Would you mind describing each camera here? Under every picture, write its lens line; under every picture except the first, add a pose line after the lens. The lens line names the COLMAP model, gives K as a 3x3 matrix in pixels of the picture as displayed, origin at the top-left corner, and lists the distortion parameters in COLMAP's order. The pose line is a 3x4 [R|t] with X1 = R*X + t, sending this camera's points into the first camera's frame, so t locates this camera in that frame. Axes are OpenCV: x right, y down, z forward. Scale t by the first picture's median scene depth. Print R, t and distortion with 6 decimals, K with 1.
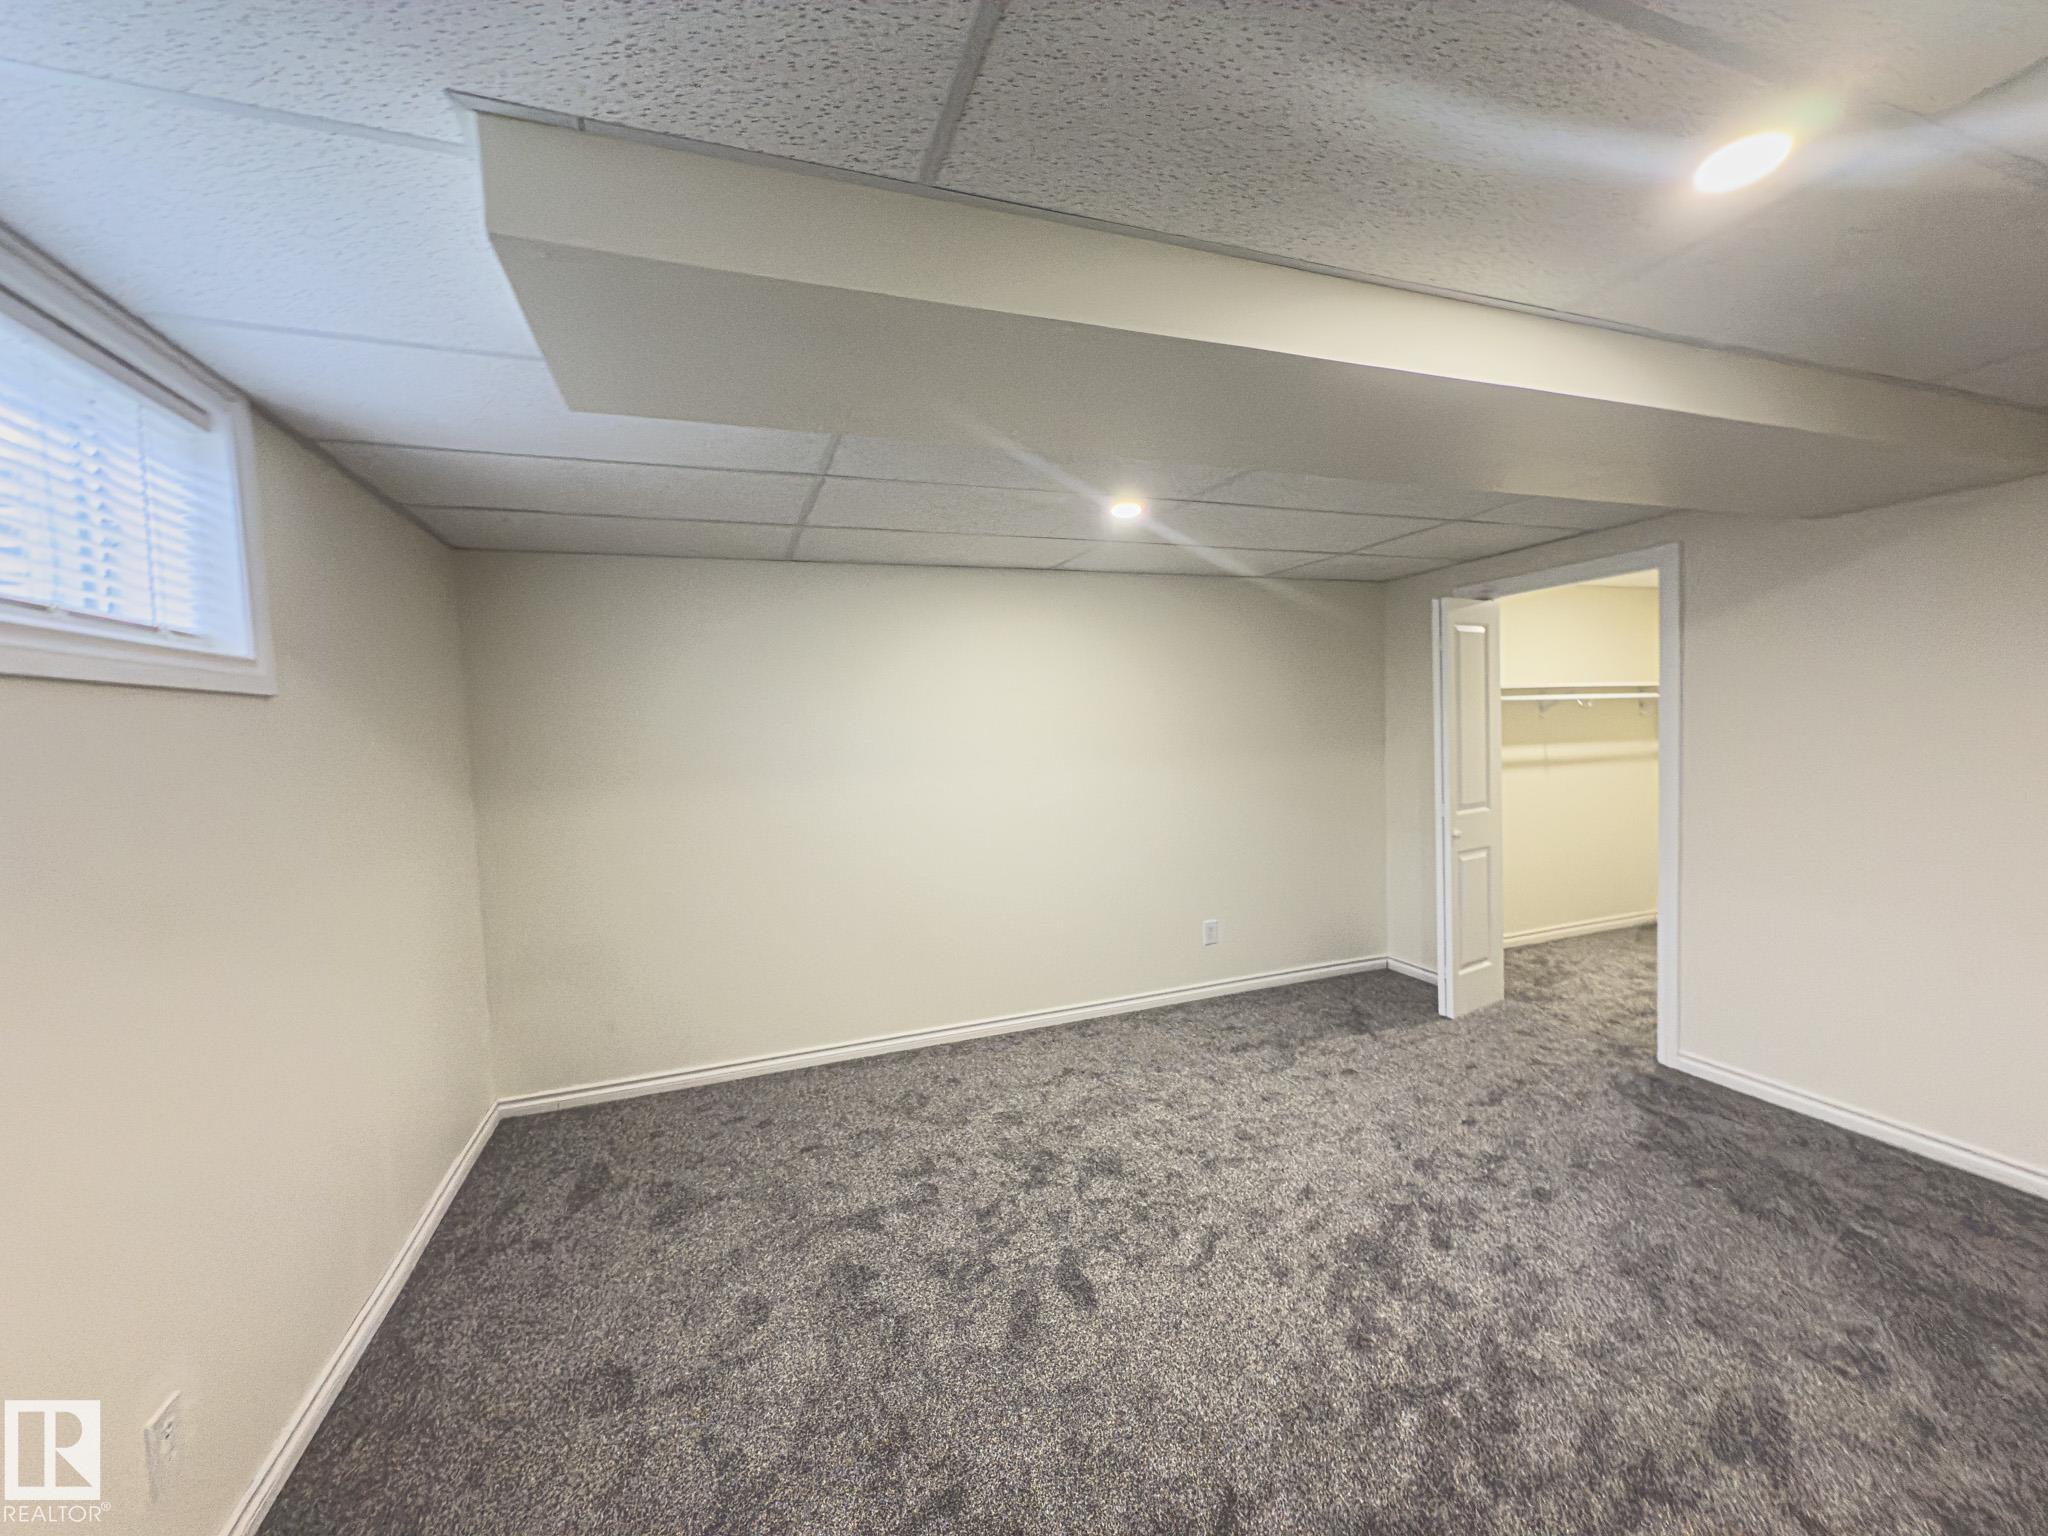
lens RADIAL K [[816.8, 0, 1024.0], [0, 816.8, 768.0], [0, 0, 1]] dist [0.000569, 0.000039]
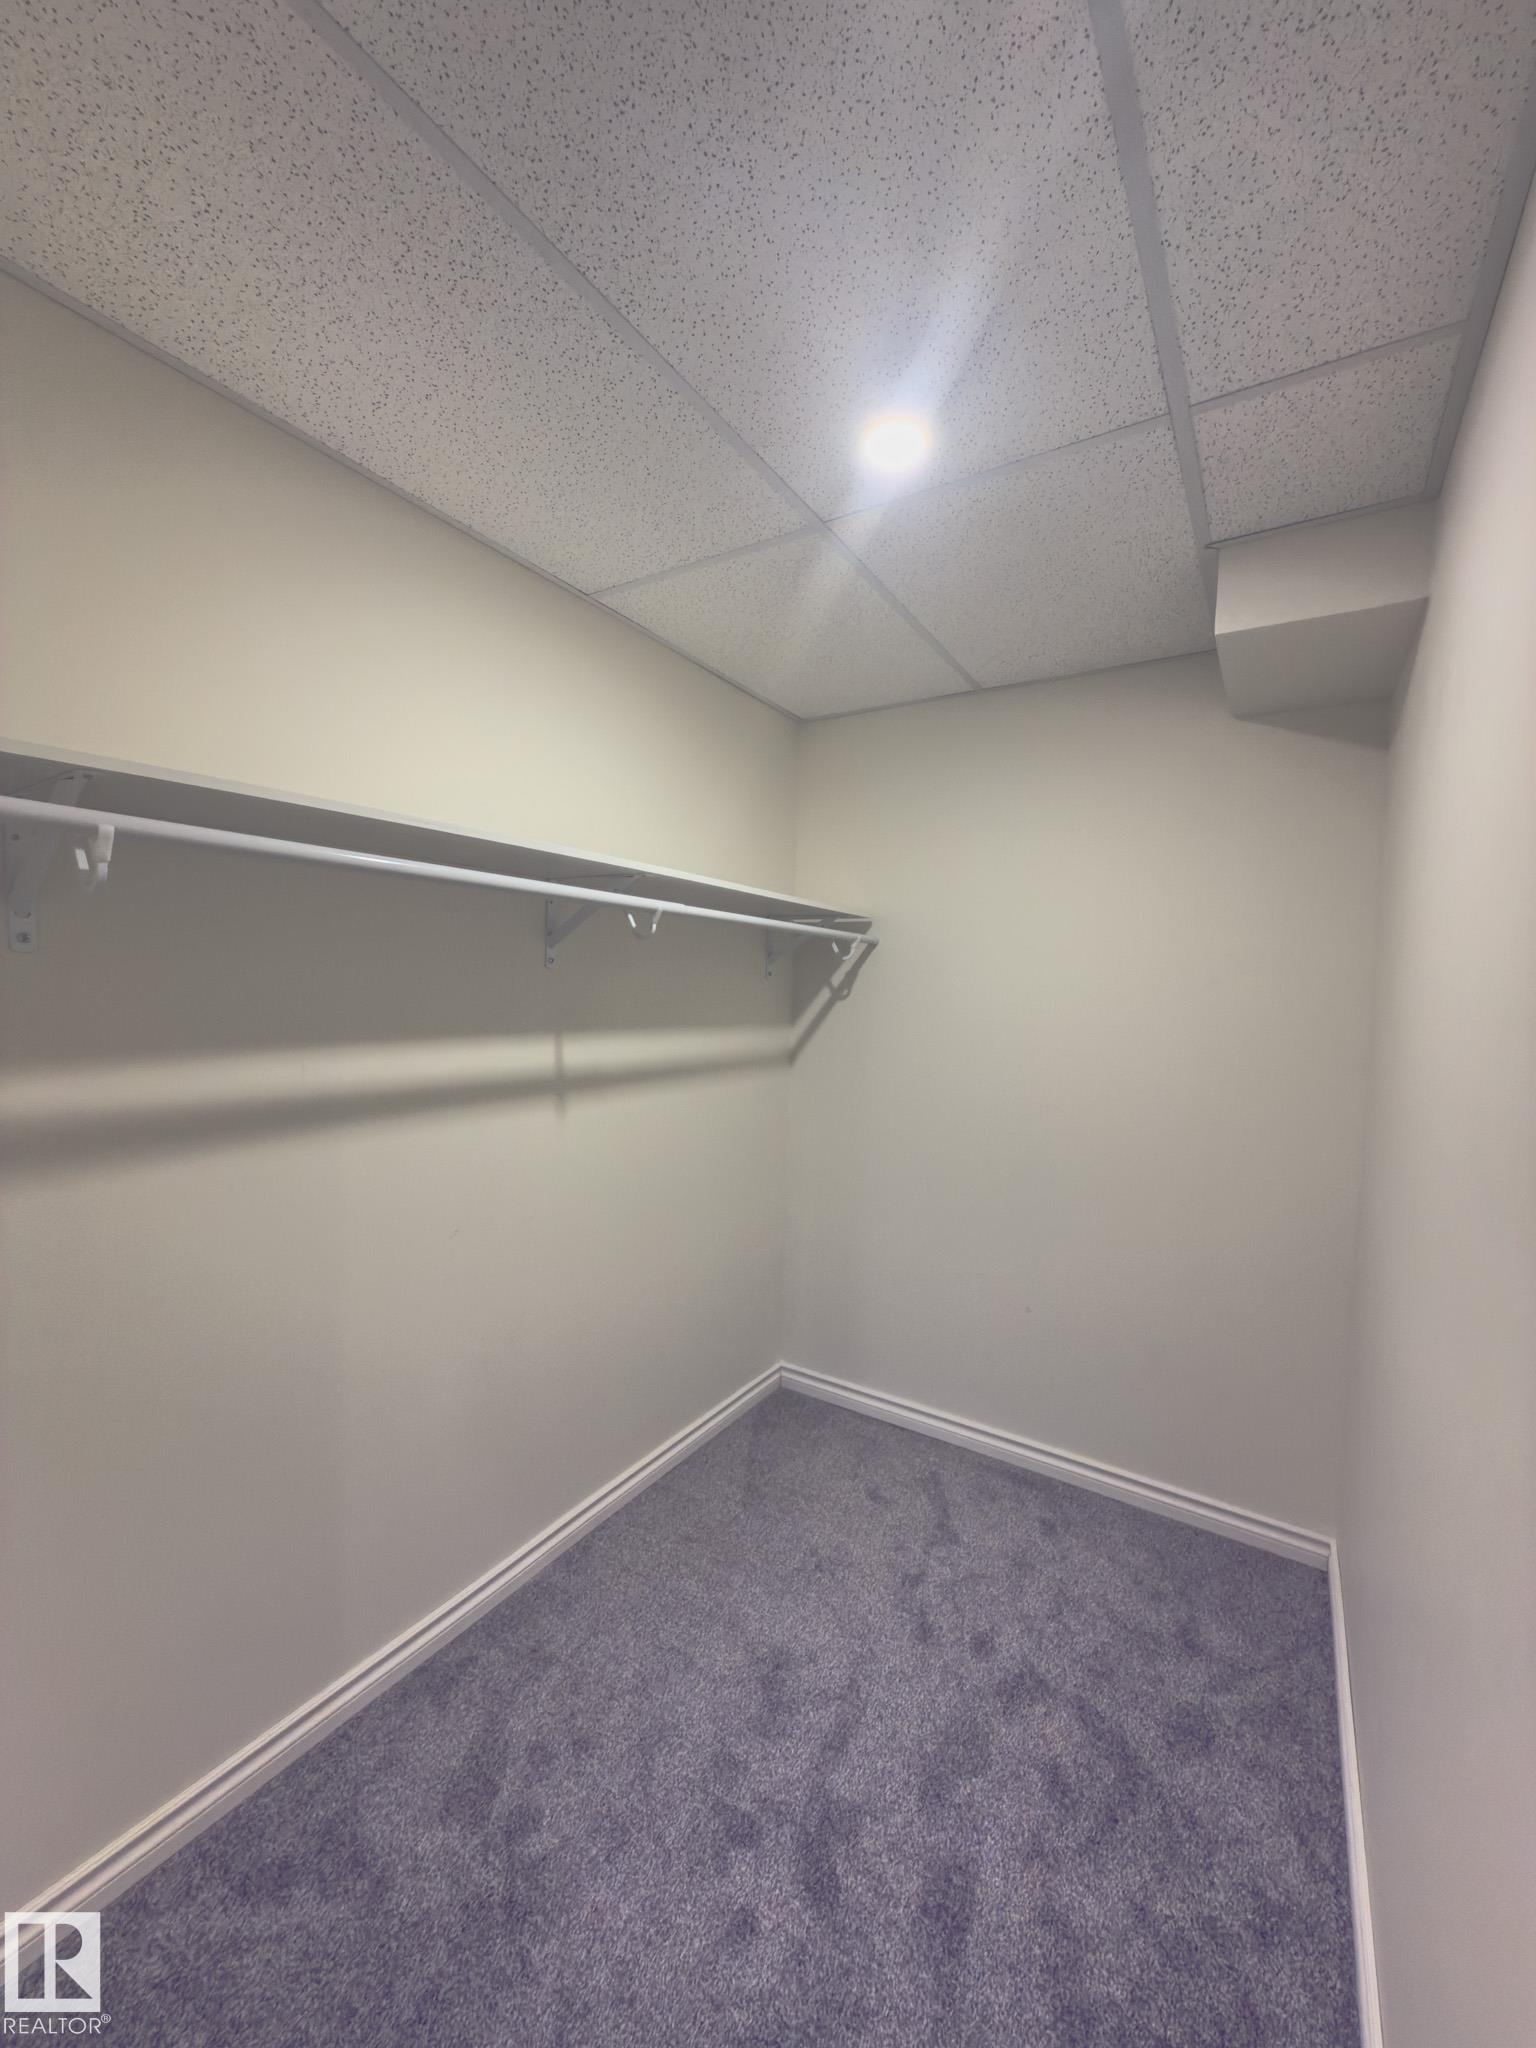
lens RADIAL K [[816.8, 0, 768.0], [0, 816.8, 1024.0], [0, 0, 1]] dist [0.000569, 0.000039]
pose [[0.790729, 0.035094, 0.611159, 0.497091], [-0.036727, 0.999277, -0.009862, -0.033292], [-0.611063, -0.014648, 0.791446, 0.669645]]
